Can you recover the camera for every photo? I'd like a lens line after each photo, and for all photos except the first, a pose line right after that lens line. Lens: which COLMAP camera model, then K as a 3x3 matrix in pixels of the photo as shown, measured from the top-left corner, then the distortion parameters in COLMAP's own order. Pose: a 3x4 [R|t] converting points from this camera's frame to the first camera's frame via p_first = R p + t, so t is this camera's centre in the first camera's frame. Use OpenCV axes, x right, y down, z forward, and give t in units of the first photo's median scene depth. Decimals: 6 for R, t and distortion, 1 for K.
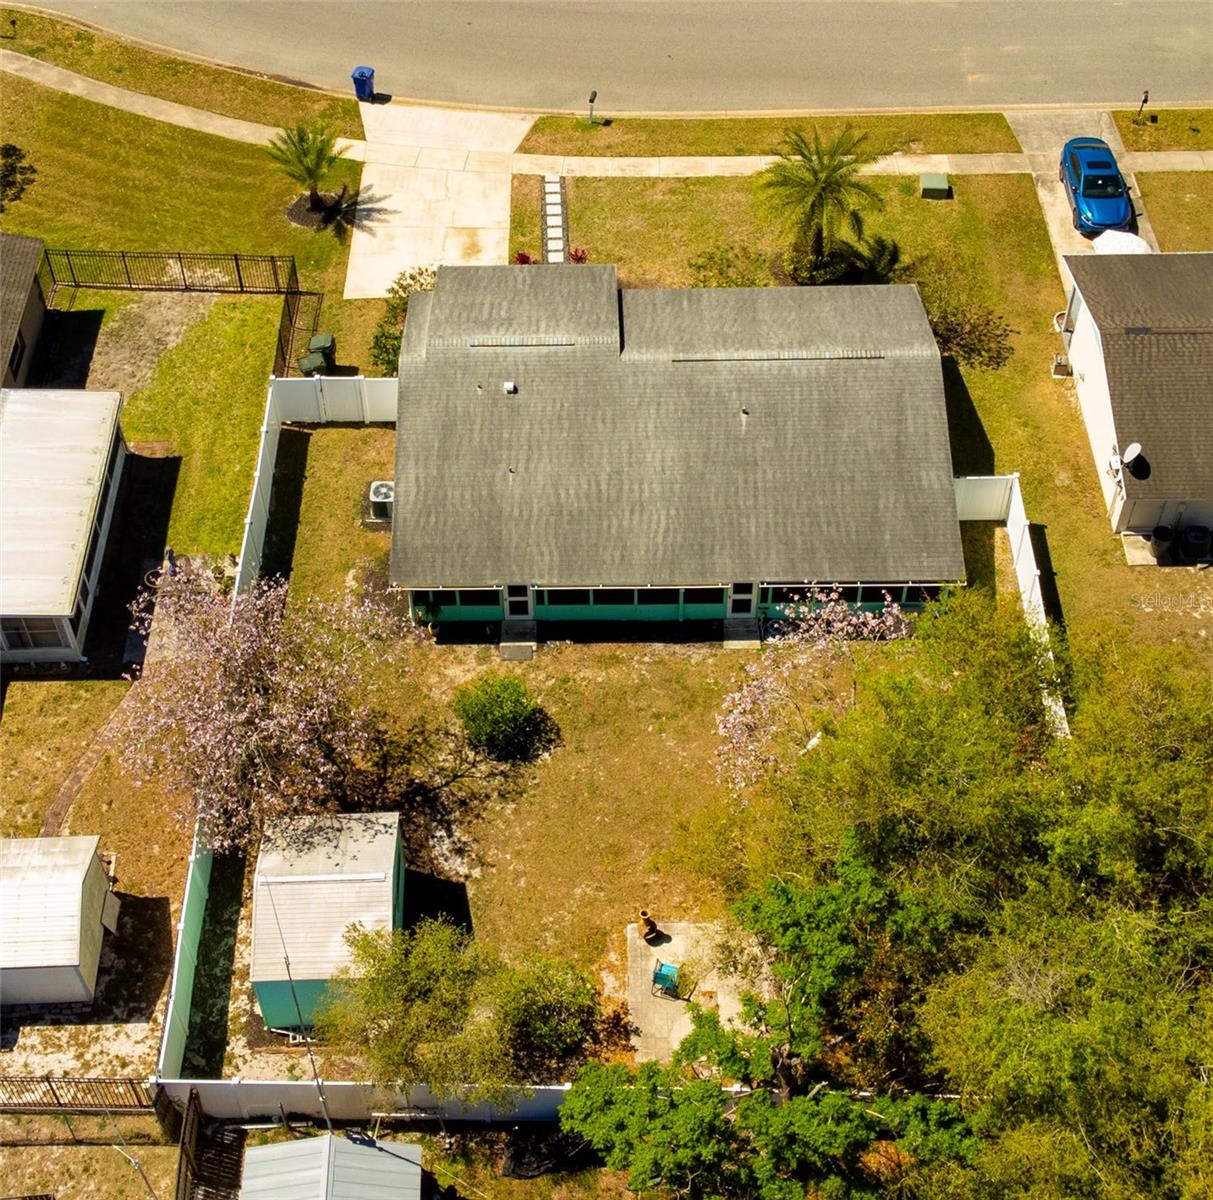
lens RADIAL K [[1818.0, 0, 557.6], [0, 1818.0, 515.3], [0, 0, 1]] dist [0.038044, 0.016271]
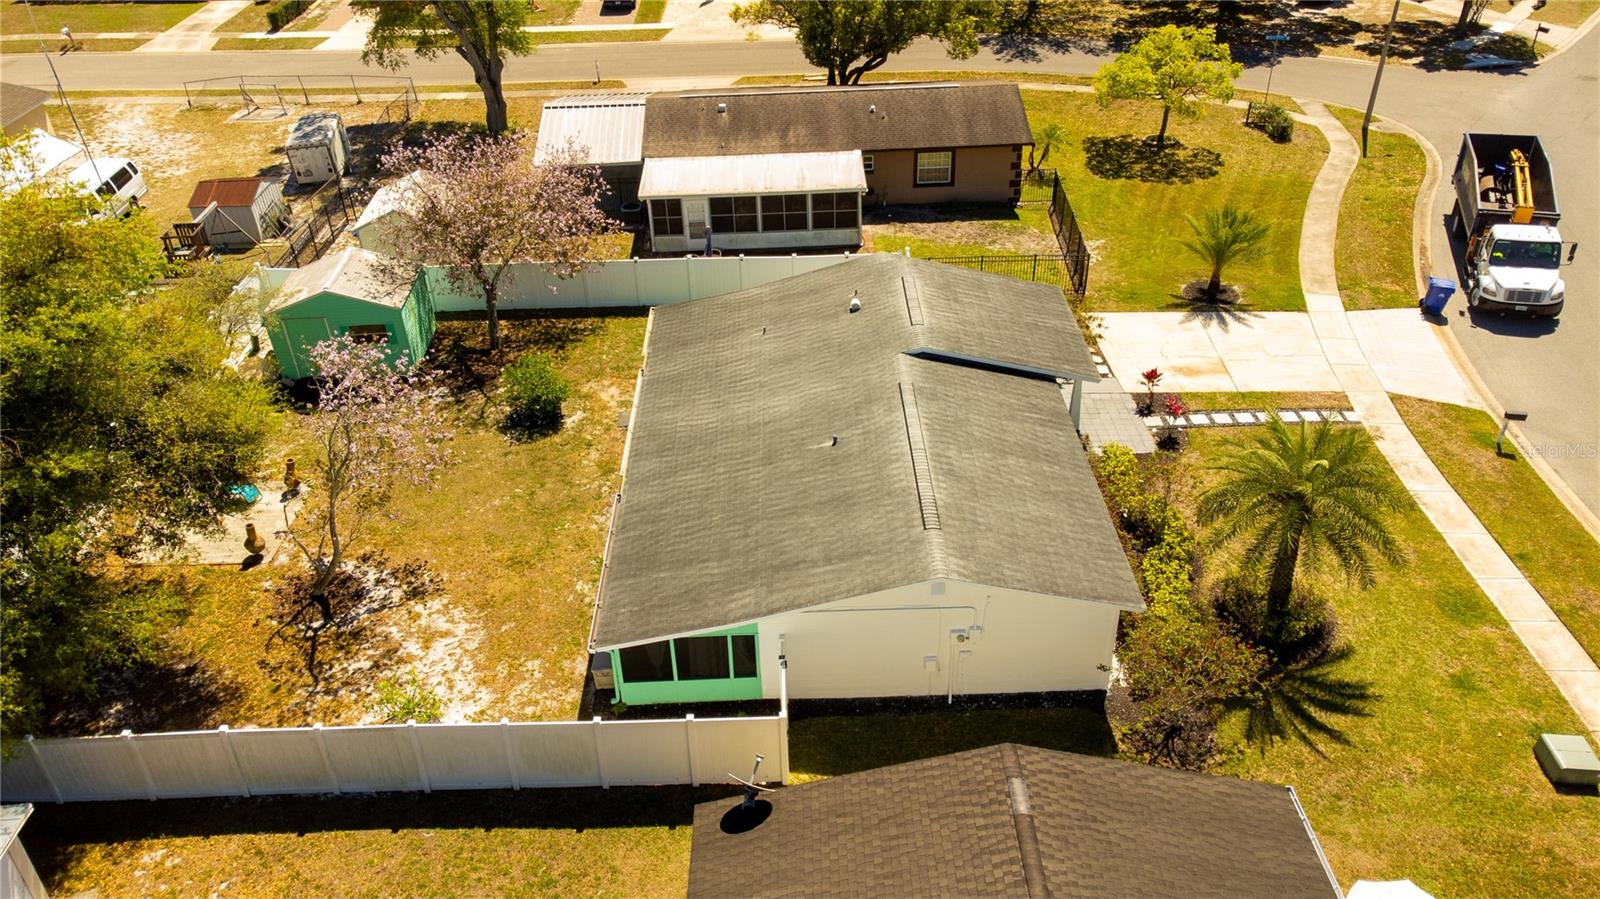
lens RADIAL K [[1186.2, 0, 800.2], [0, 1186.2, 445.1], [0, 0, 1]] dist [0.039522, 0.011102]
pose [[0.024385, 0.571931, -0.819939, 0.574079], [-0.721278, 0.577978, 0.381705, -0.263219], [0.692216, 0.582096, 0.426615, 0.774531]]
